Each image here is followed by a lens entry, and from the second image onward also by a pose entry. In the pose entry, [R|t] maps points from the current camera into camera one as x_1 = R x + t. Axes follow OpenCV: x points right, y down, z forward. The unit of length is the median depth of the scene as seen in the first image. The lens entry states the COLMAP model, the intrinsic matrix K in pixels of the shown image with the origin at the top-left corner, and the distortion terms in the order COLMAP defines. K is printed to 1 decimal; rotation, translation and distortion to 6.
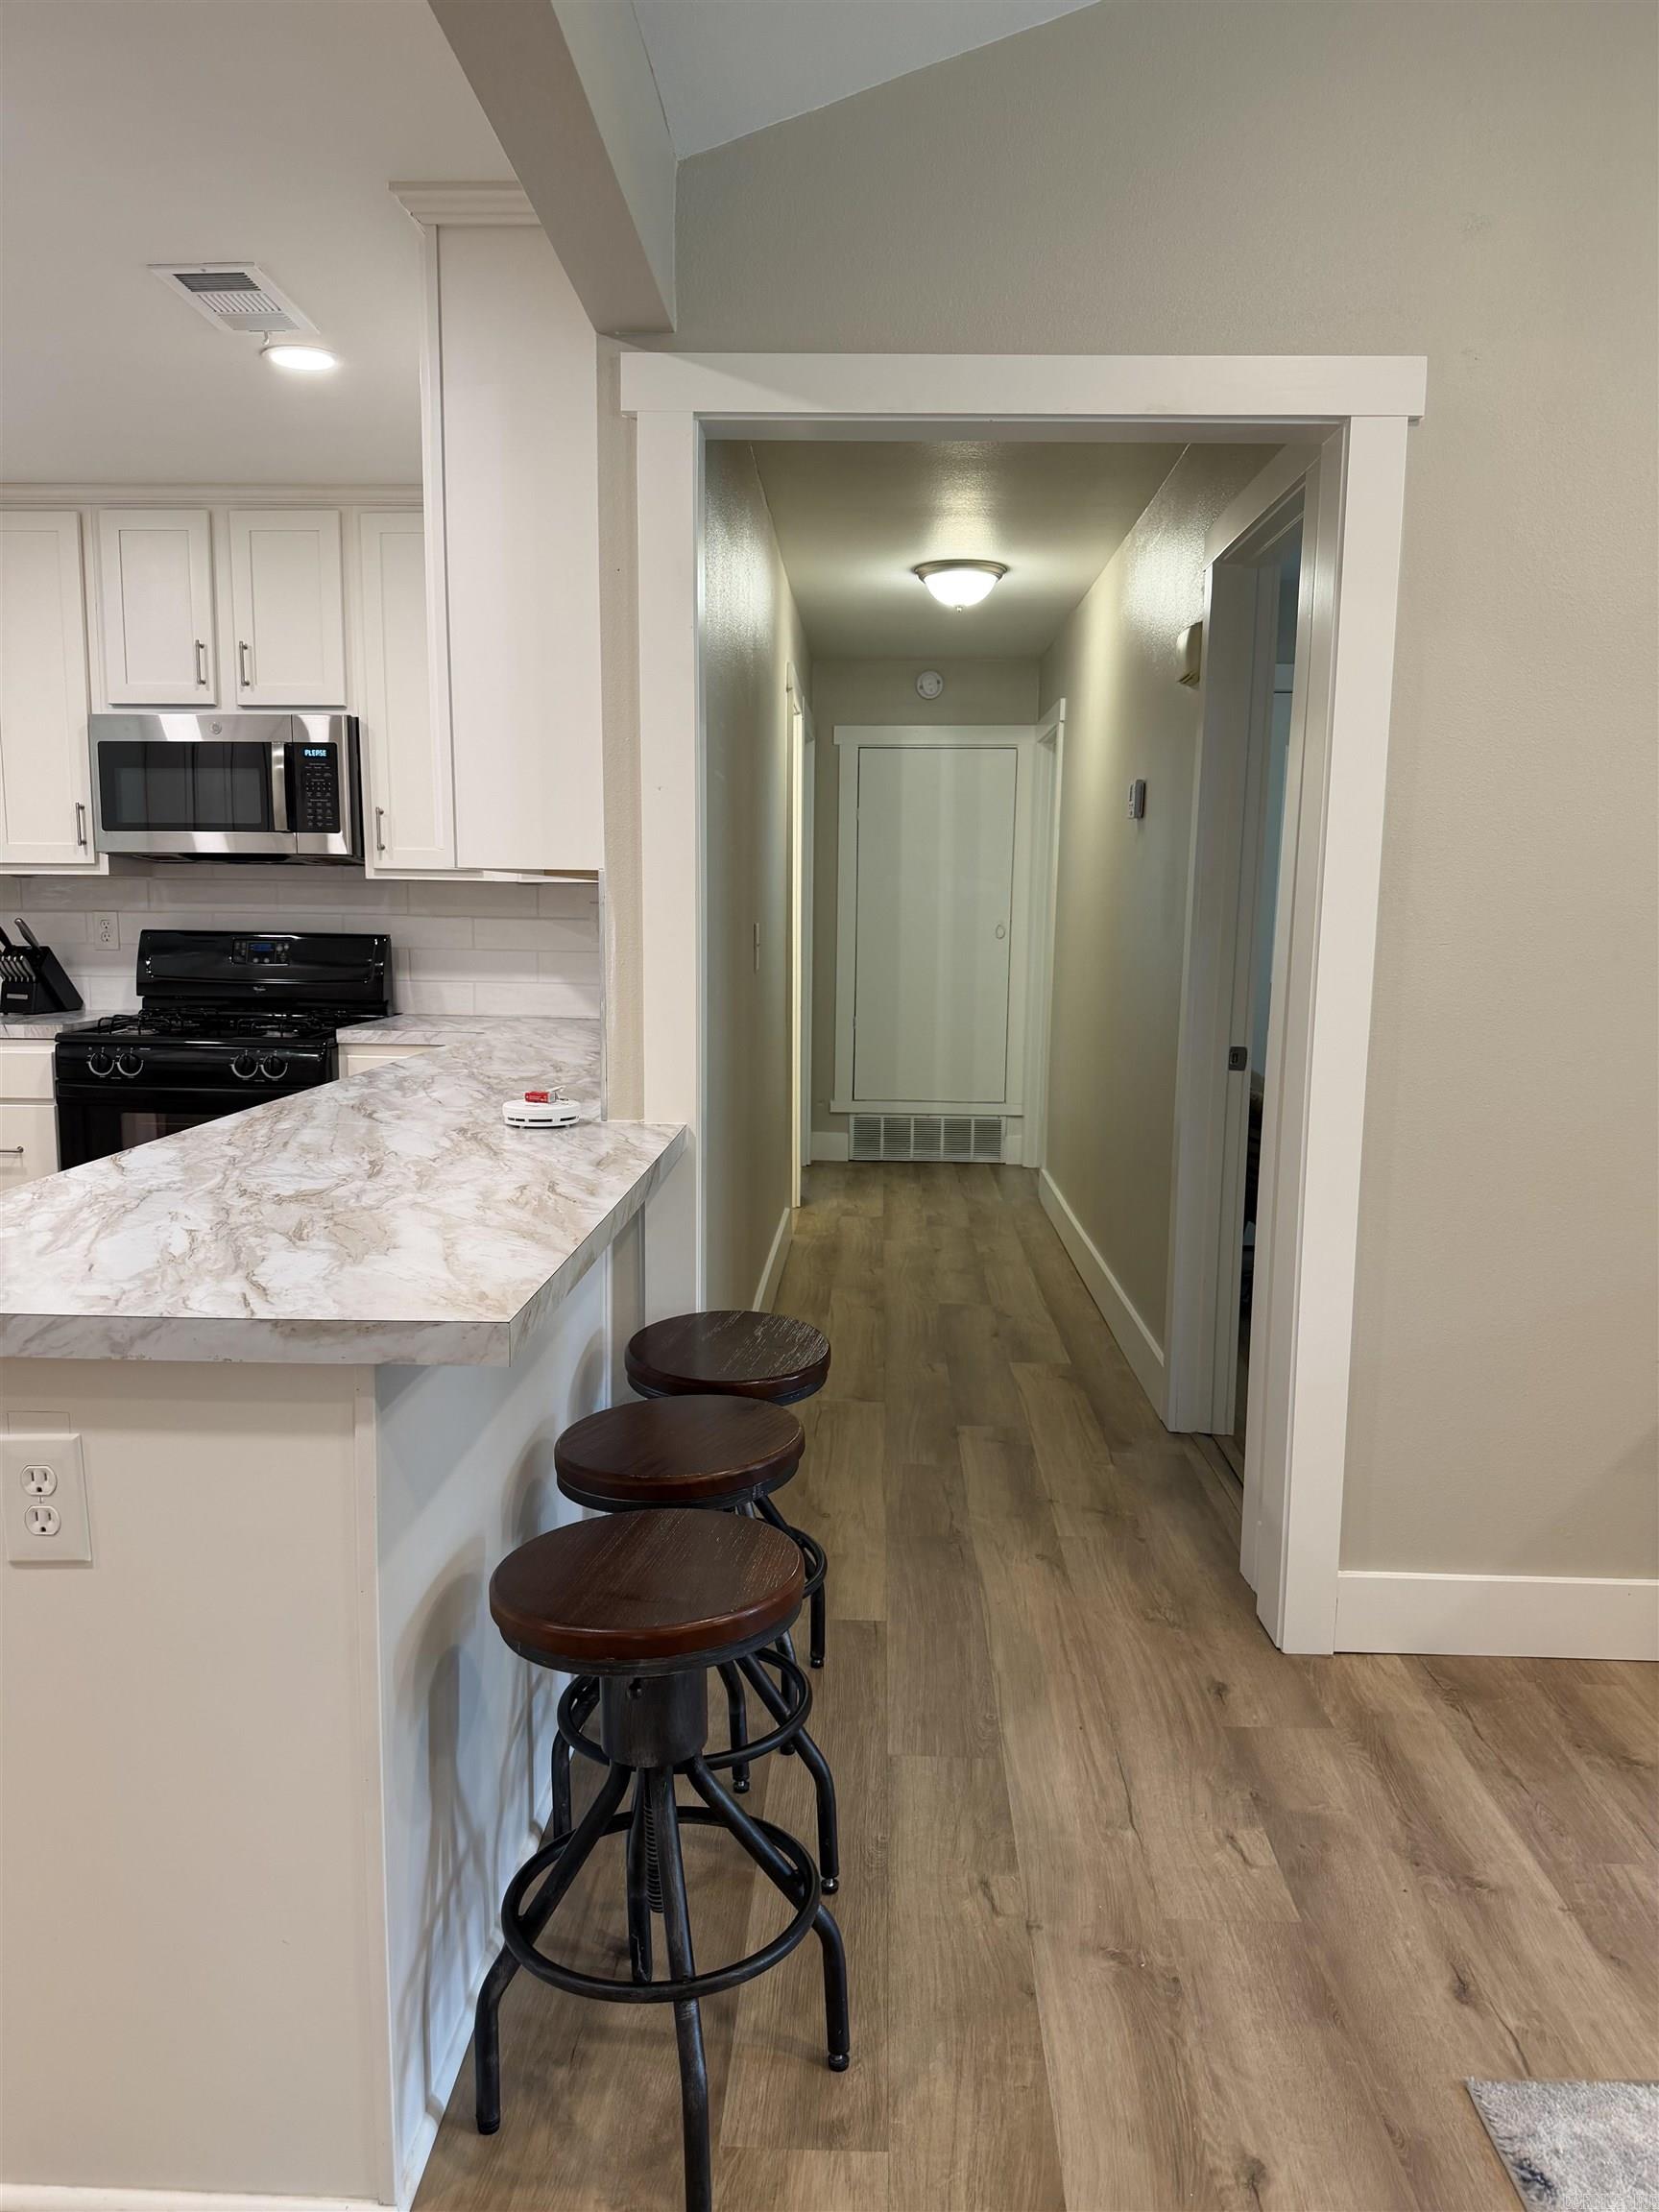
lens RADIAL K [[1563.5, 0, 821.0], [0, 1563.5, 1114.0], [0, 0, 1]] dist [0.074406, -0.094059]
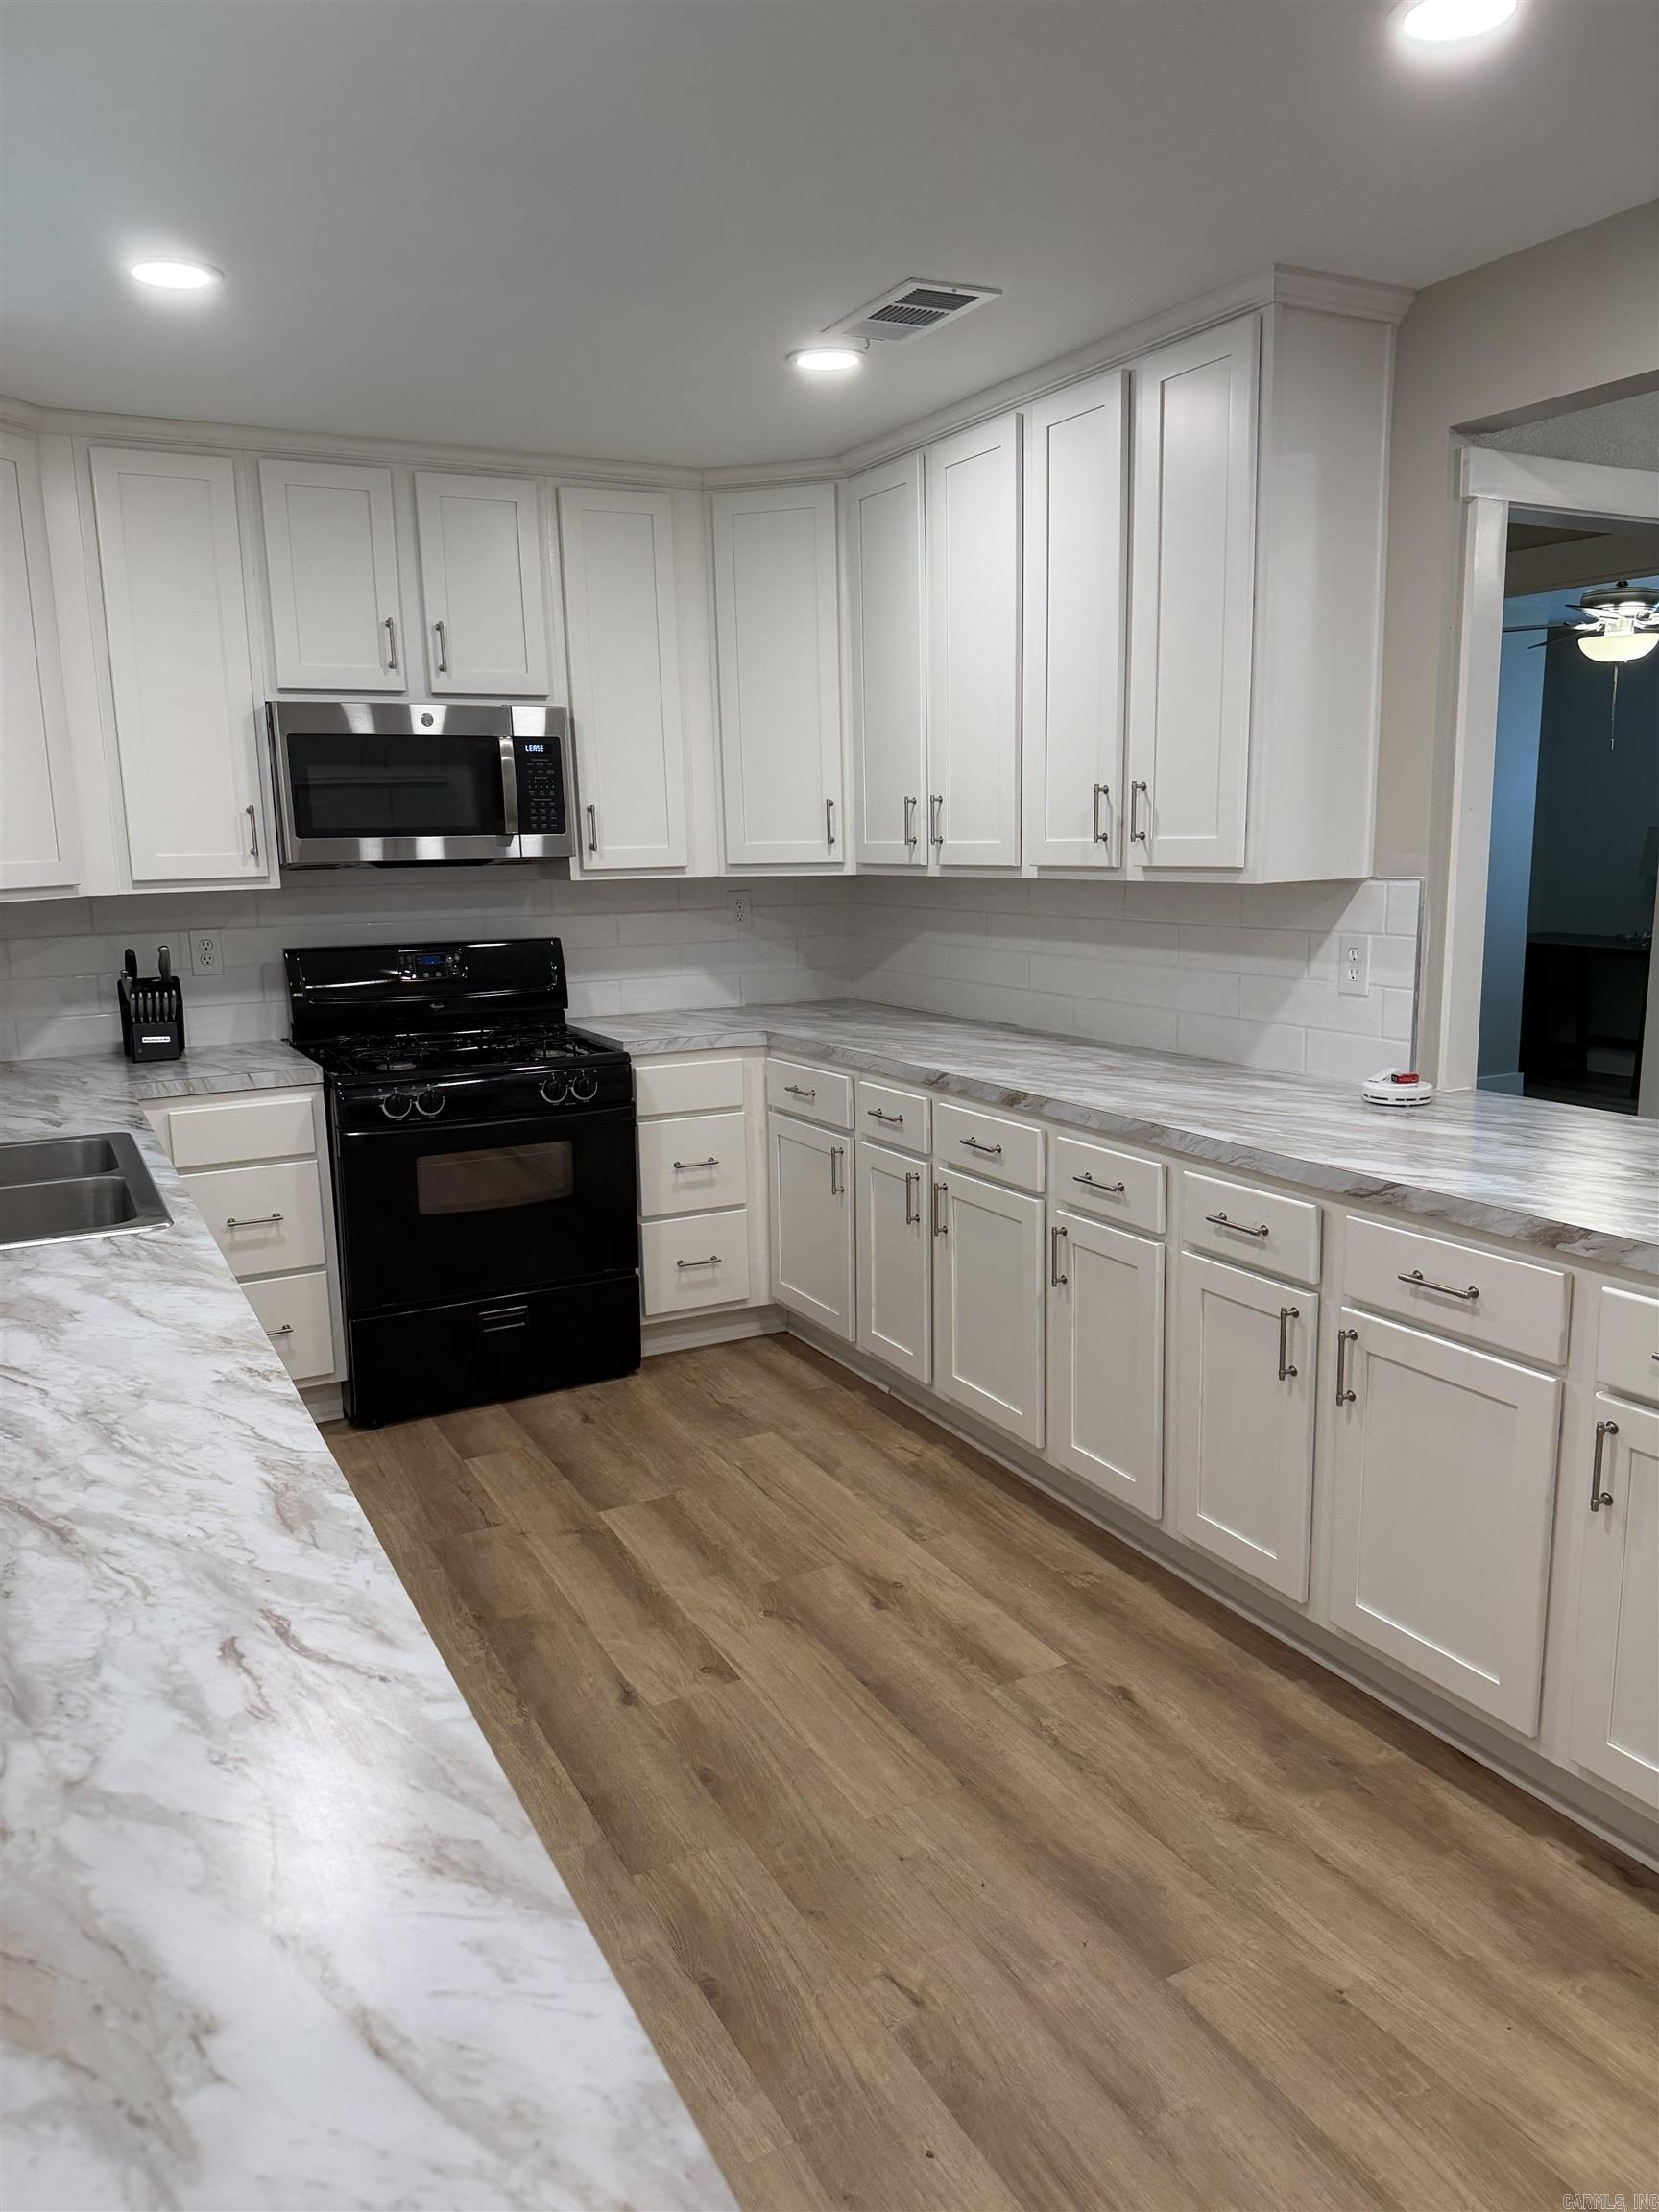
lens RADIAL K [[1563.5, 0, 836.0], [0, 1563.5, 1112.3], [0, 0, 1]] dist [0.074406, -0.094059]
pose [[0.861988, -0.117591, 0.493102, -0.662039], [0.097174, 0.993014, 0.066937, -0.061789], [-0.497528, -0.009782, 0.867393, 0.111077]]
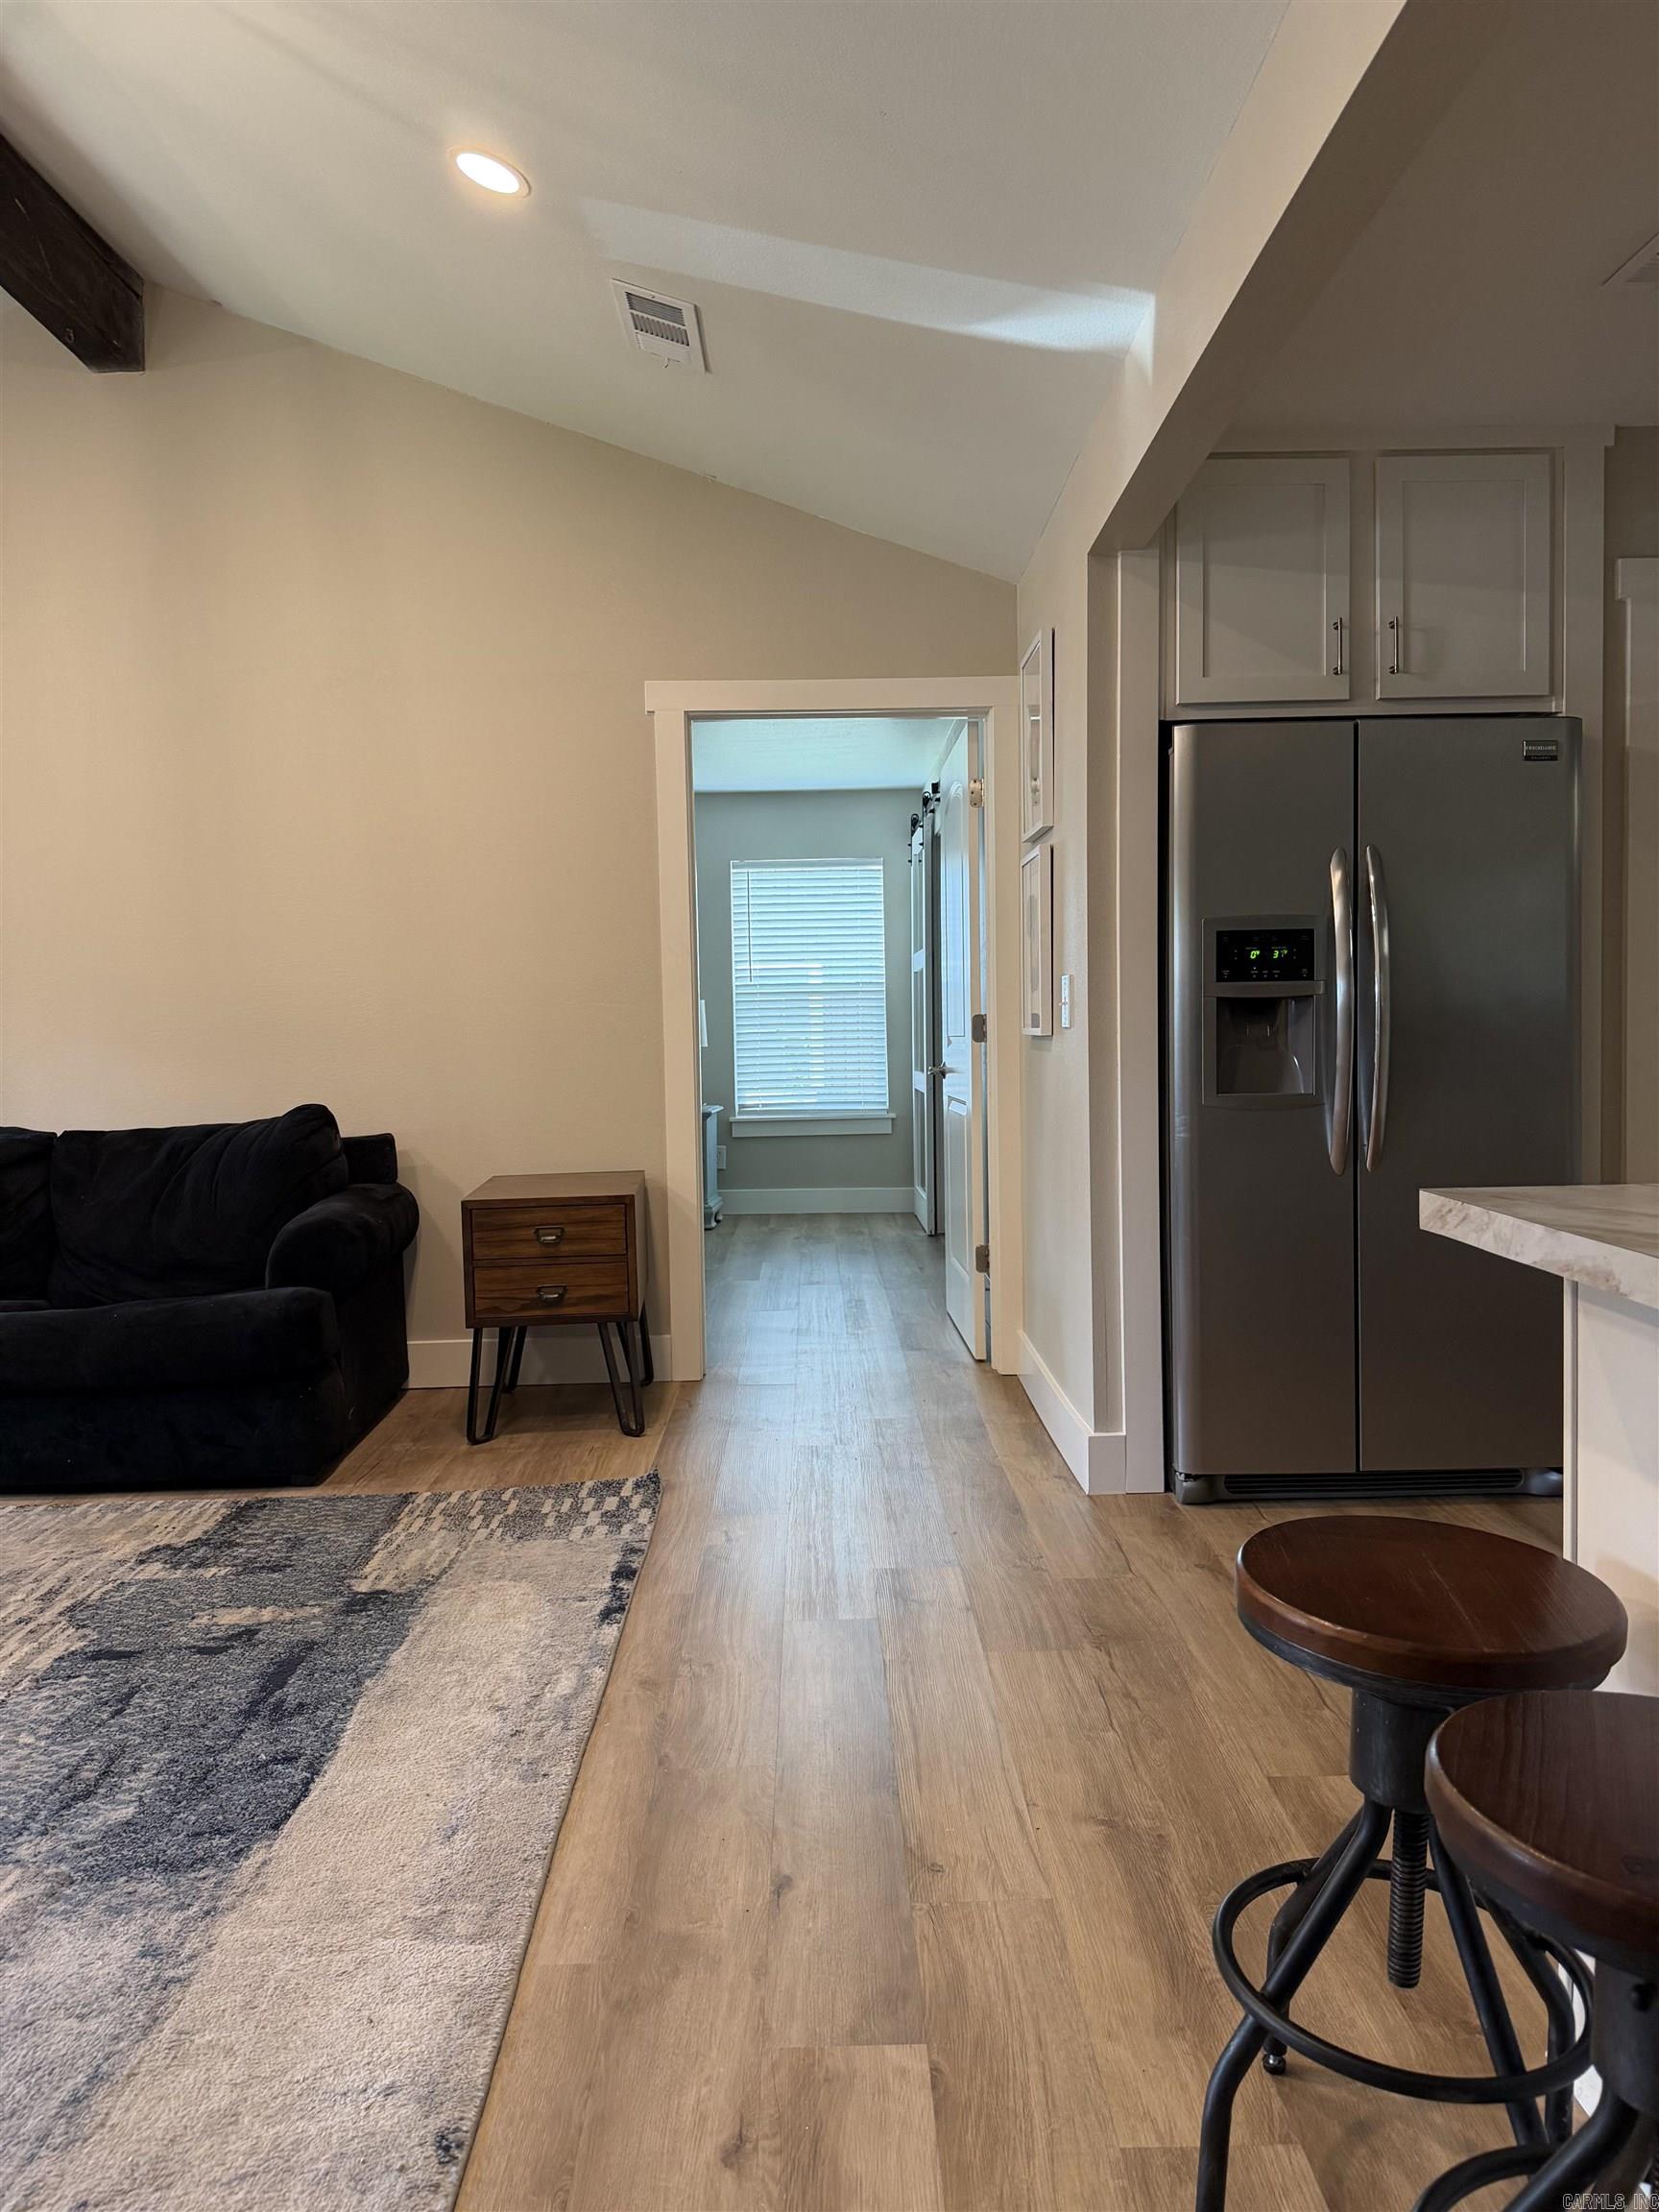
lens RADIAL K [[1563.5, 0, 836.7], [0, 1563.5, 1102.9], [0, 0, 1]] dist [0.074406, -0.094059]
pose [[-0.998266, 0.010646, -0.057899, 0.096160], [-0.000275, 0.982659, 0.185420, -0.047323], [0.058868, 0.185114, -0.980952, 0.671517]]
